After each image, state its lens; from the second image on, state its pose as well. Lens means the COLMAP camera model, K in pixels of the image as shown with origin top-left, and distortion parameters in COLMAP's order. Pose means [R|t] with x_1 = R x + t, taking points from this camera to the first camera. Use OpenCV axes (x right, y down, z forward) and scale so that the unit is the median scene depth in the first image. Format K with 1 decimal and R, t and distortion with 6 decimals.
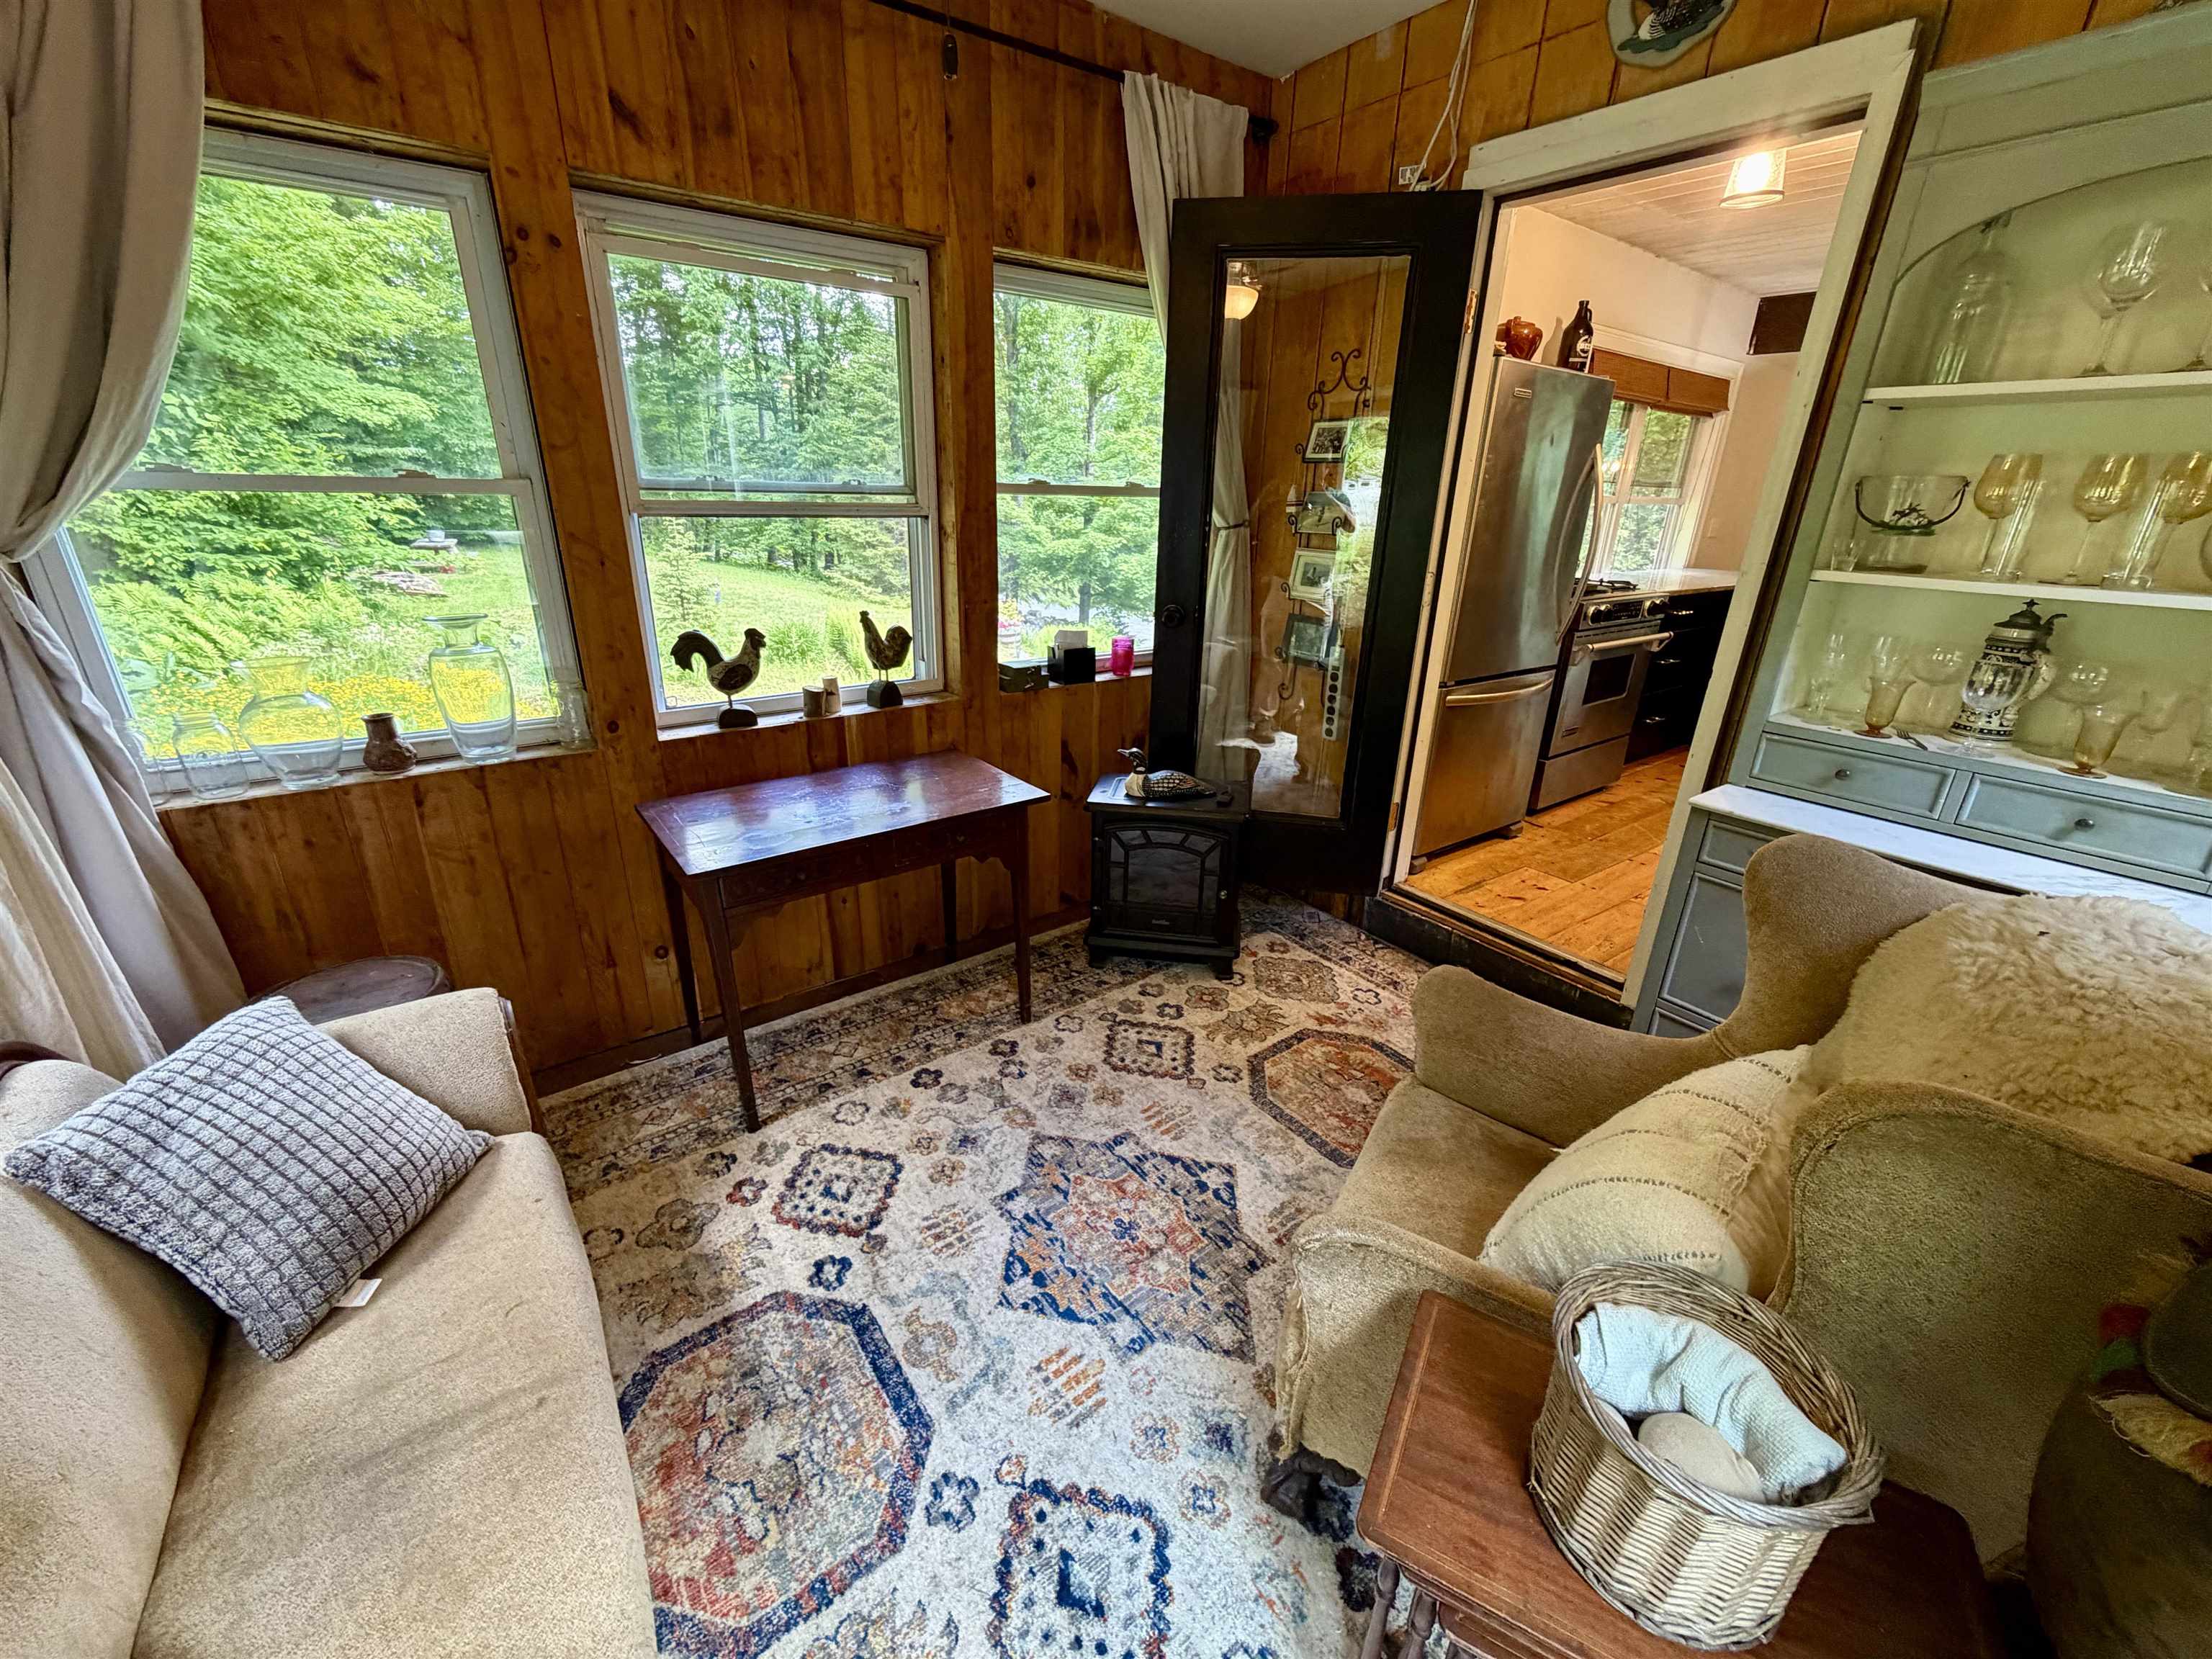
lens RADIAL K [[879.9, 0, 1115.0], [0, 879.9, 825.3], [0, 0, 1]] dist [0.000786, -0.000322]
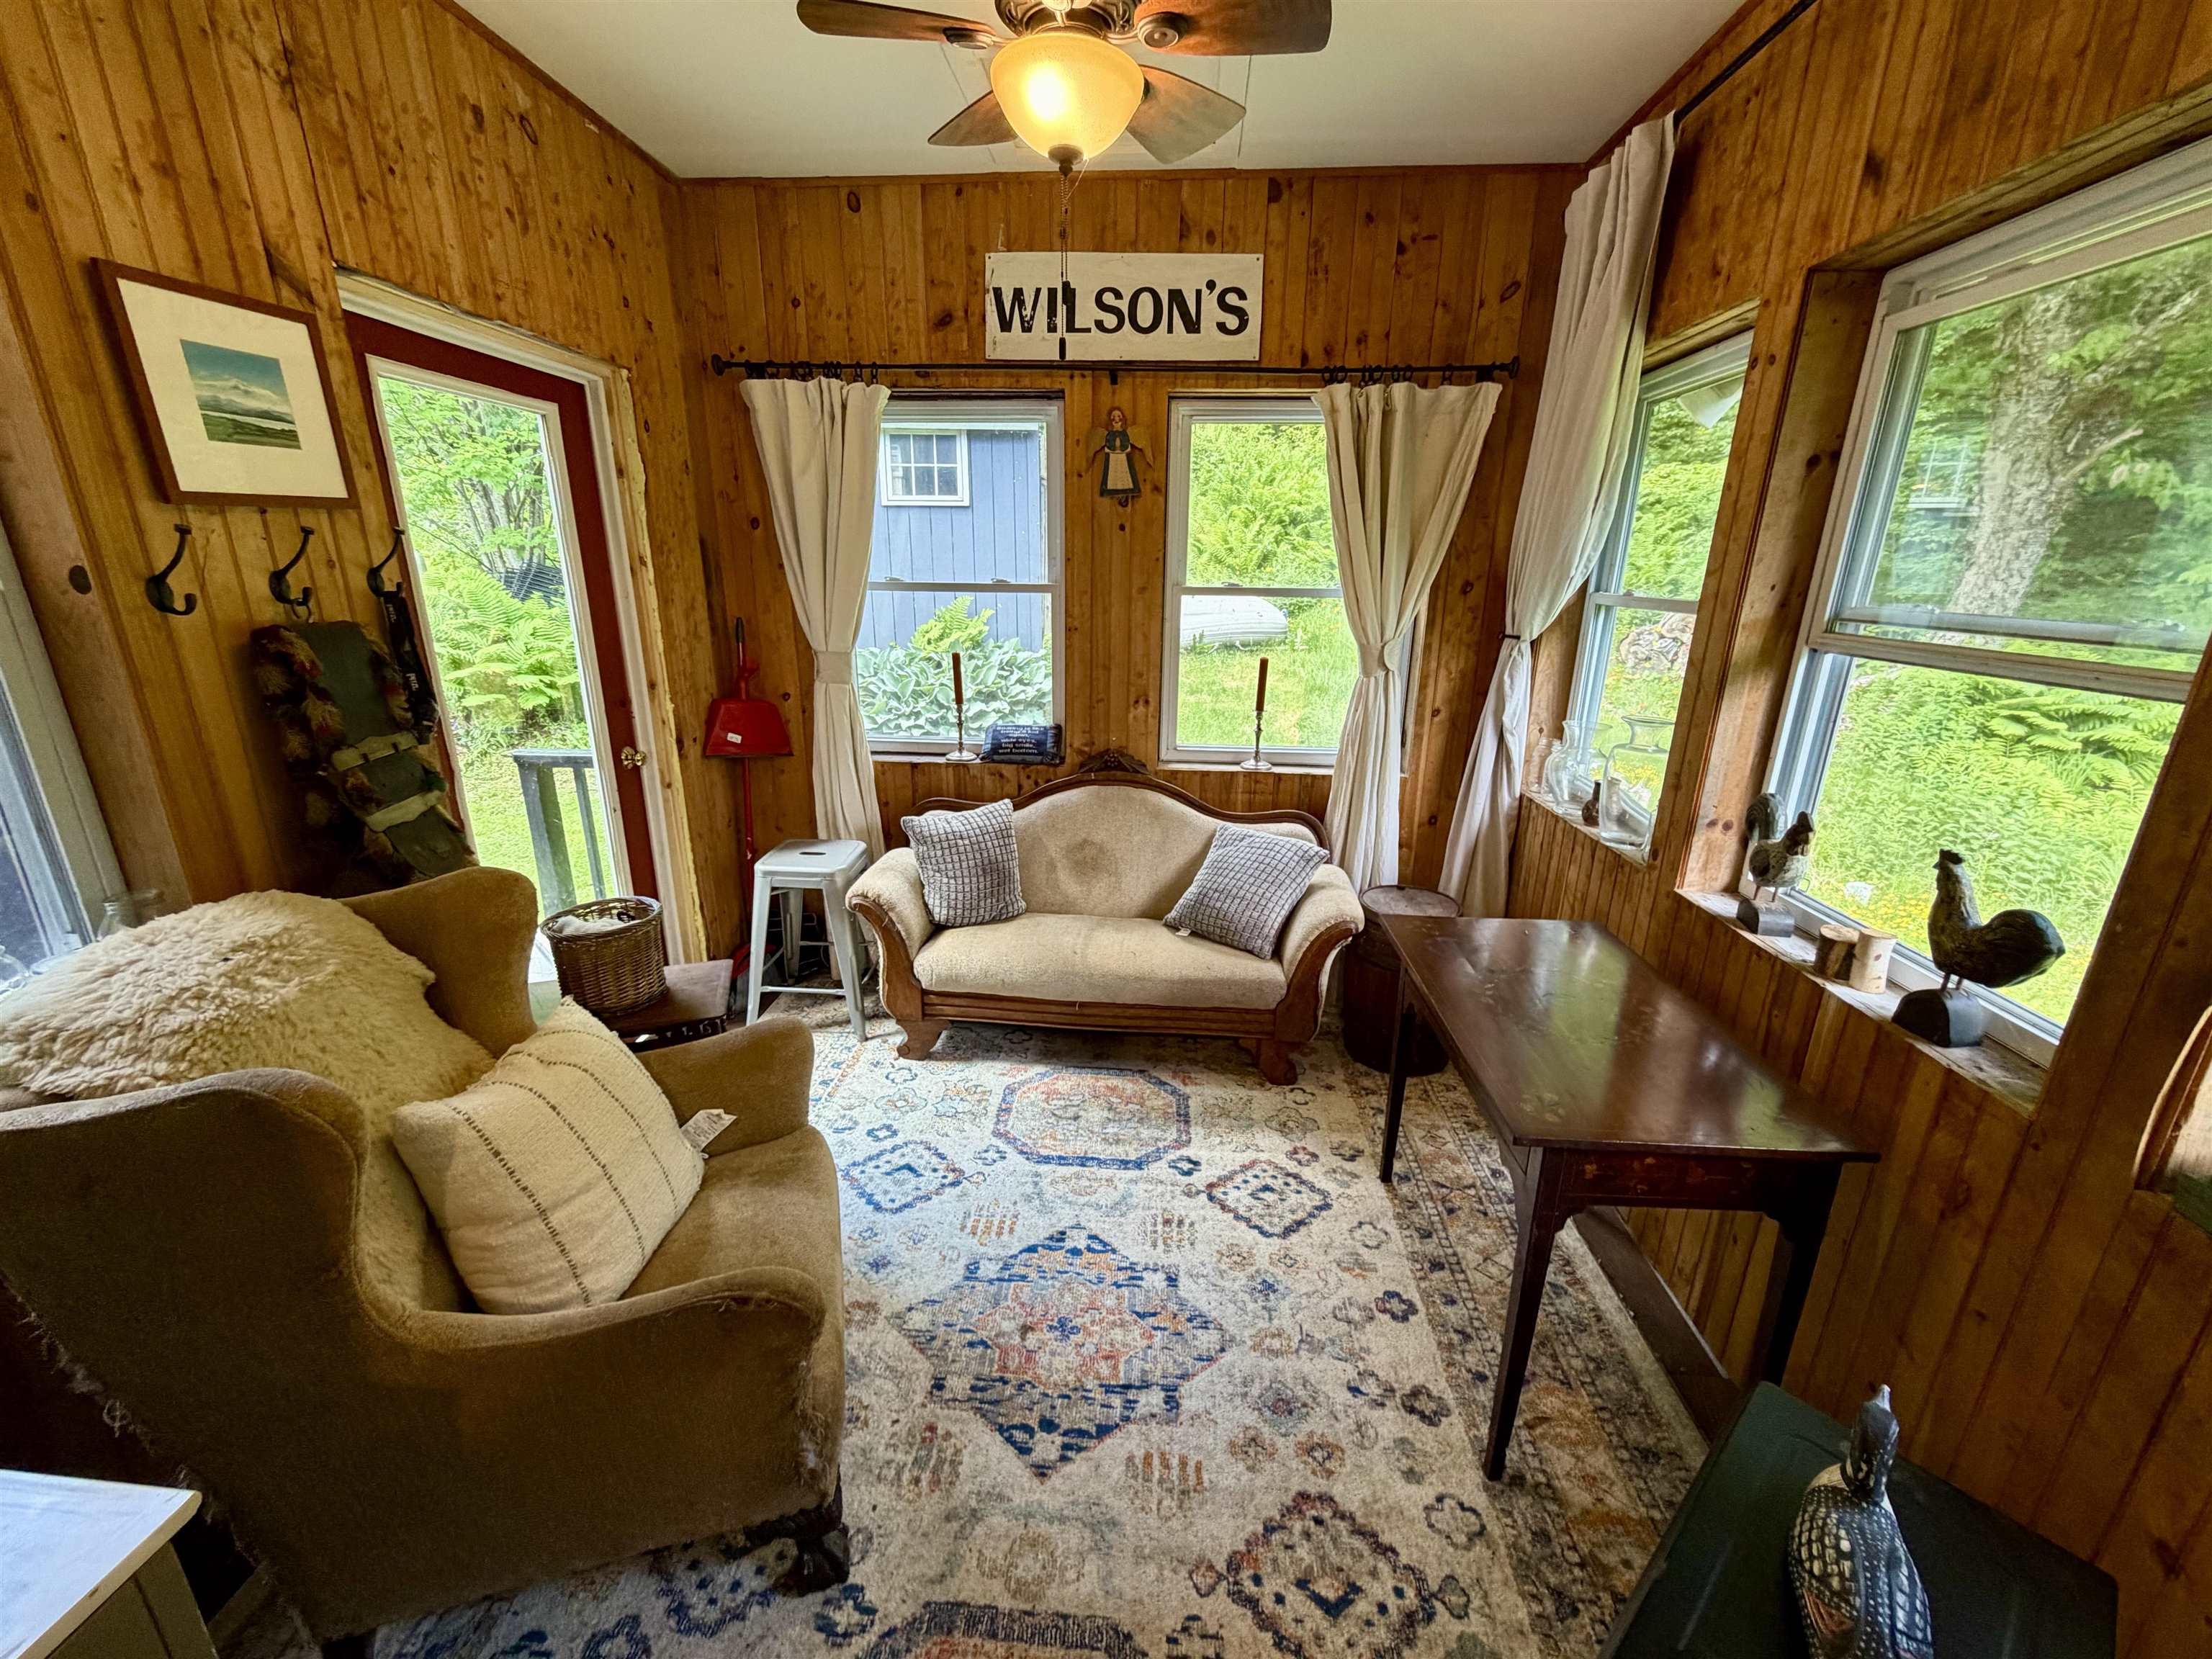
lens RADIAL K [[879.9, 0, 1110.1], [0, 879.9, 832.7], [0, 0, 1]] dist [0.000786, -0.000322]
pose [[-0.655804, 0.192345, -0.730017, 0.547001], [-0.297862, 0.822622, 0.484325, -0.453273], [0.693686, 0.535067, -0.482186, 1.126423]]
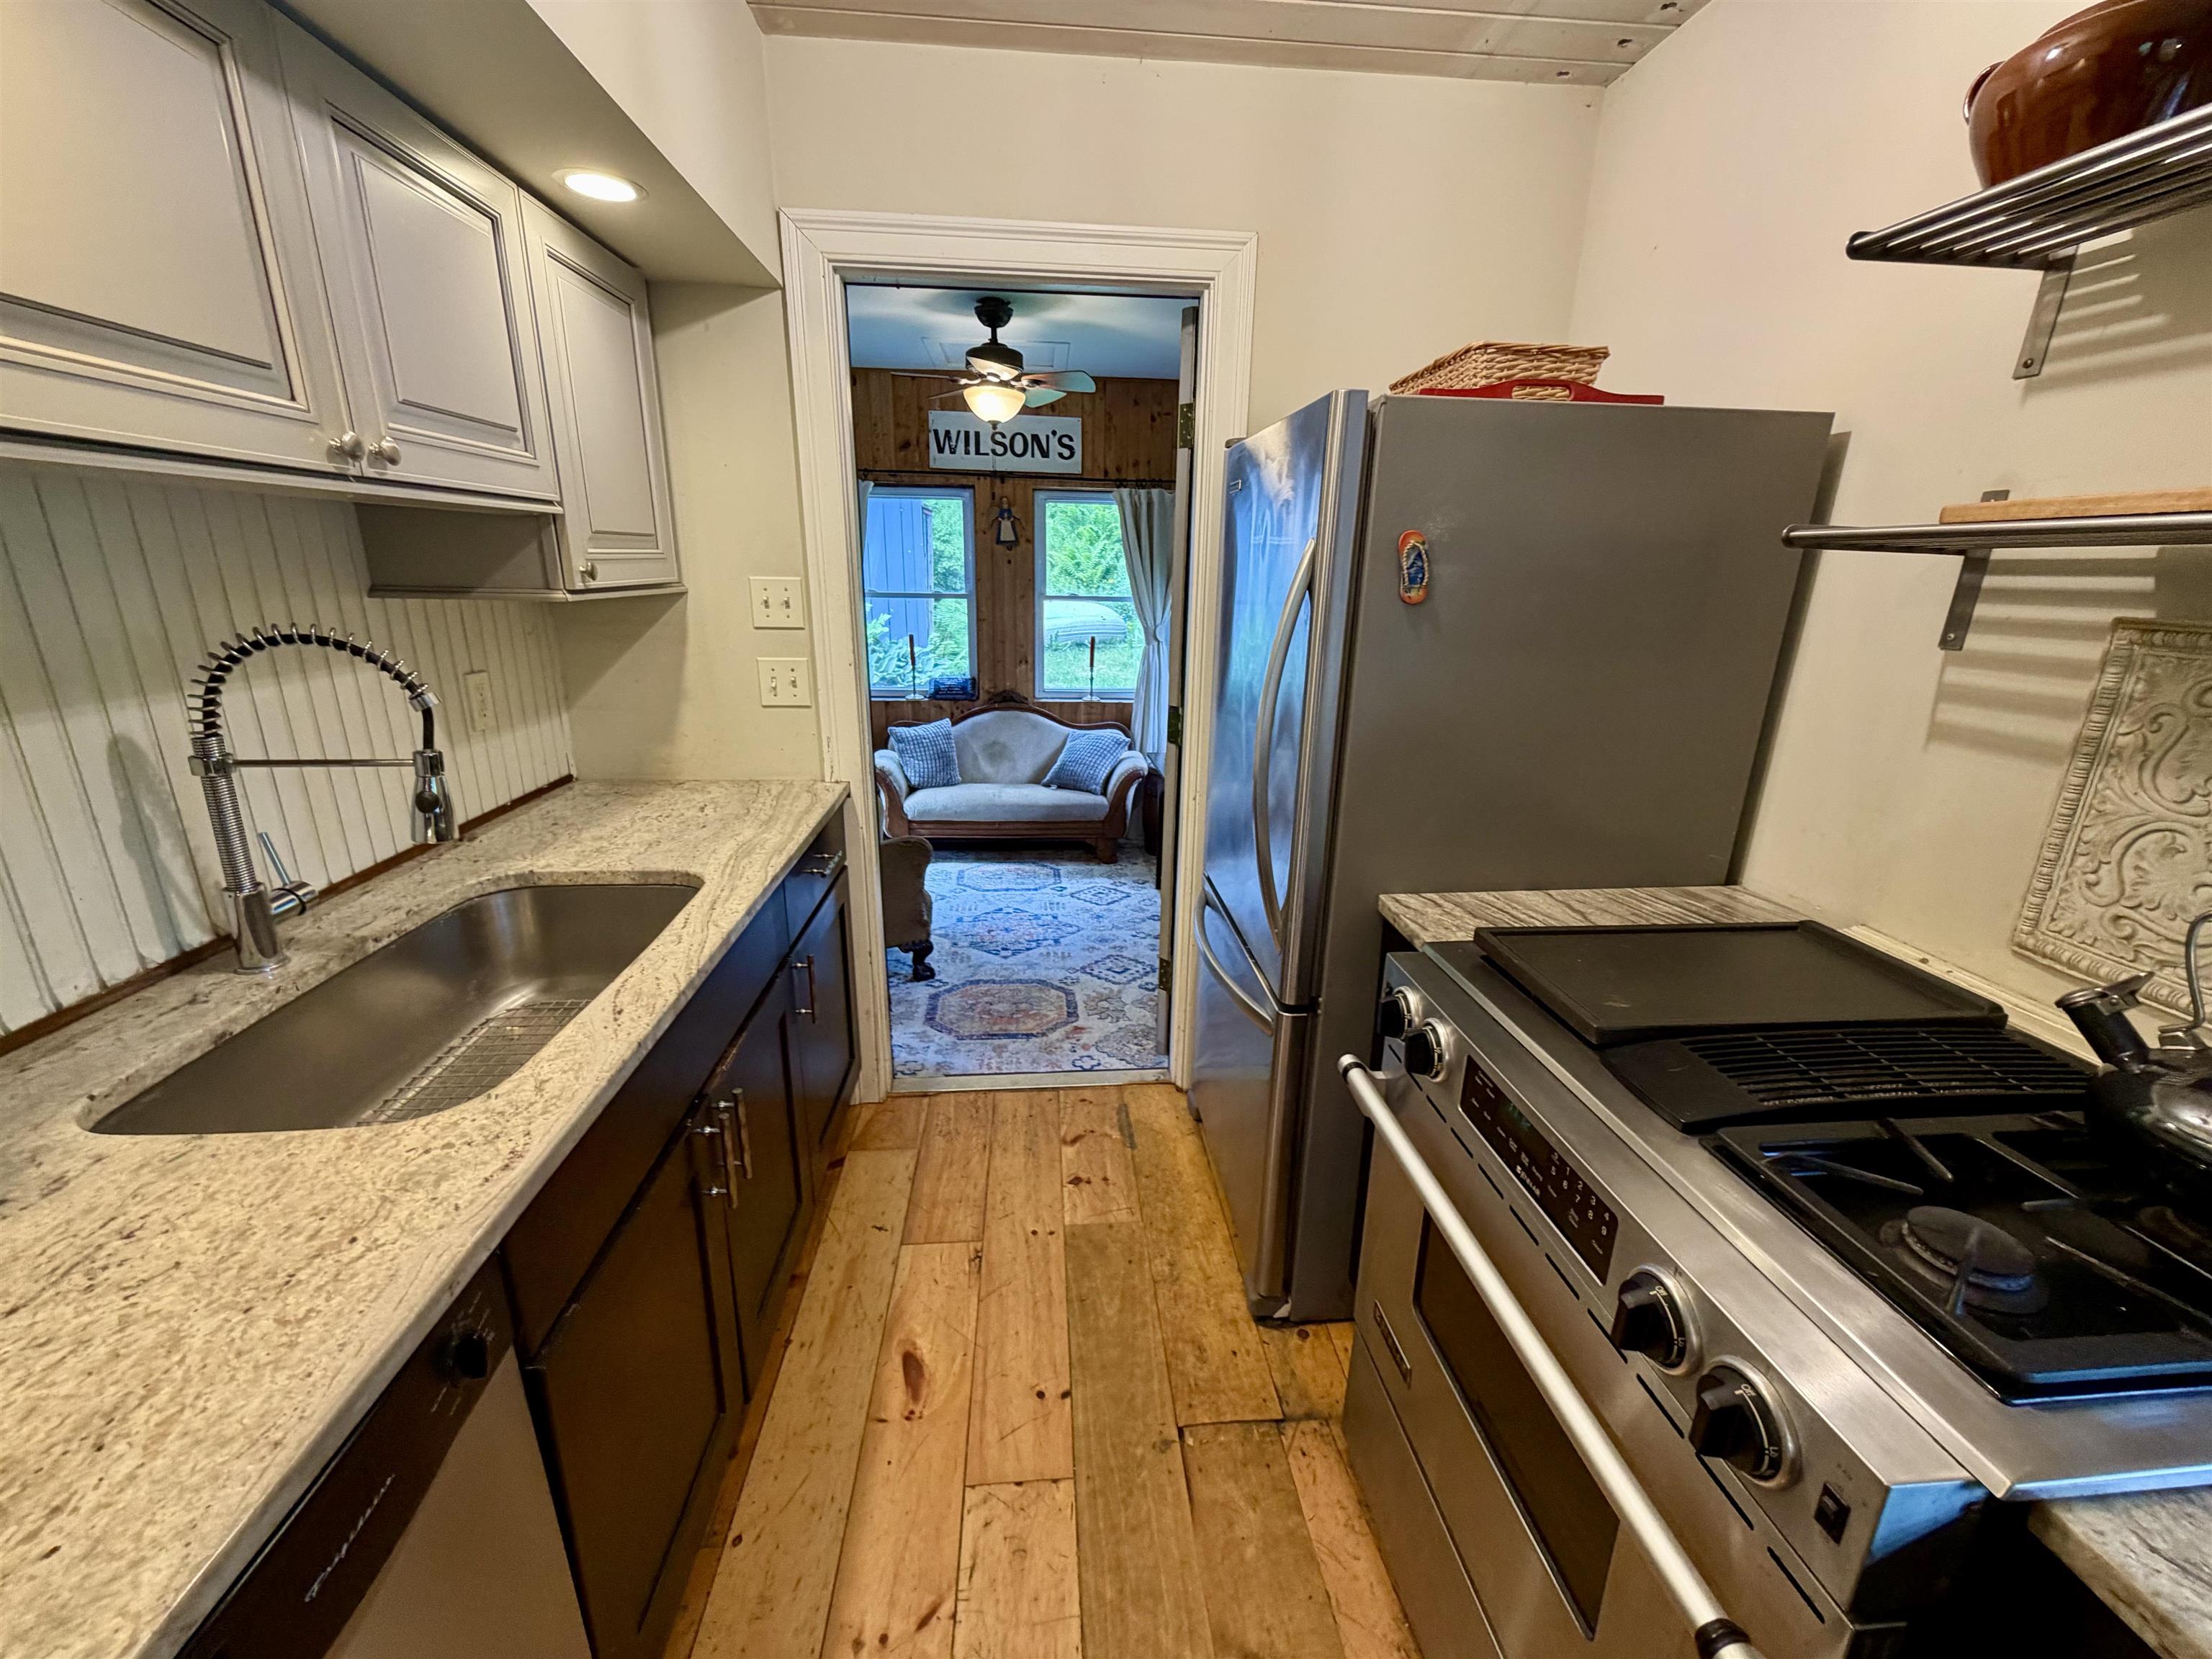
lens RADIAL K [[879.9, 0, 1111.8], [0, 879.9, 829.7], [0, 0, 1]] dist [0.000786, -0.000322]
pose [[-0.525156, 0.205698, -0.825772, 1.501046], [-0.336237, 0.841244, 0.423384, -0.700324], [0.781765, 0.499997, -0.372621, 1.751718]]
